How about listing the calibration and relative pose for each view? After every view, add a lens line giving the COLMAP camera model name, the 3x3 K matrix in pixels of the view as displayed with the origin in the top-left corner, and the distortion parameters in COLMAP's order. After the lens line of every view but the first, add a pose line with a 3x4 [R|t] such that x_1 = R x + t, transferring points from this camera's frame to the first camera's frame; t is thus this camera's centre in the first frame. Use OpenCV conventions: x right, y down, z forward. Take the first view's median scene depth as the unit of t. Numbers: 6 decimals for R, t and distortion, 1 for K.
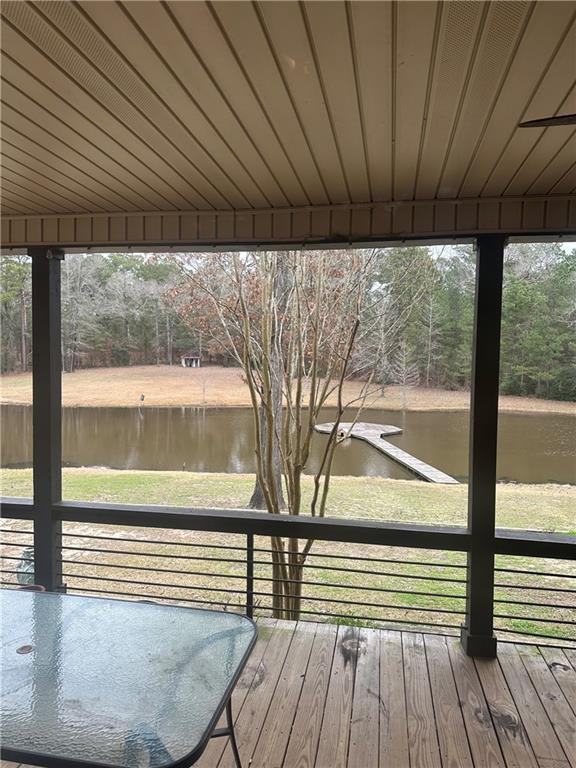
lens RADIAL K [[540.4, 0, 294.8], [0, 540.4, 413.8], [0, 0, 1]] dist [0.037202, -0.033616]
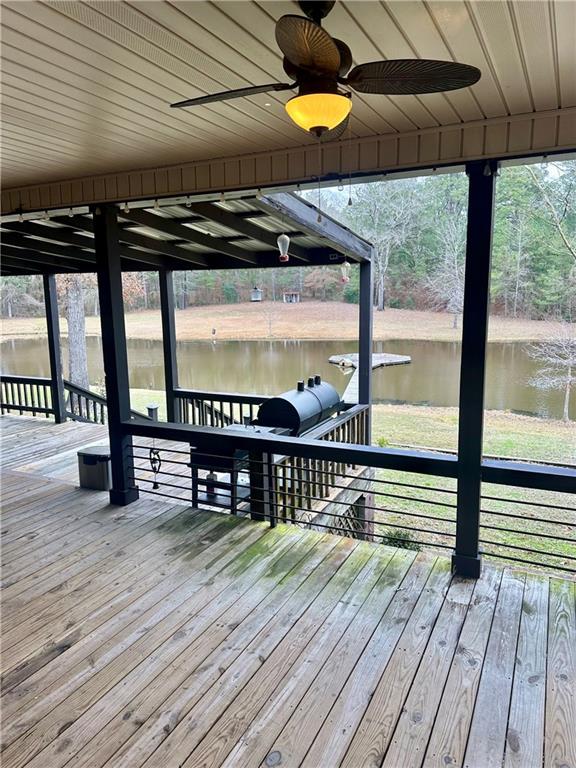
lens RADIAL K [[540.4, 0, 291.7], [0, 540.4, 381.8], [0, 0, 1]] dist [0.037202, -0.033616]
pose [[0.962423, 0.015693, -0.271100, 0.230124], [0.001238, 0.998065, 0.062169, 0.006530], [0.271551, -0.060169, 0.960541, -0.047811]]
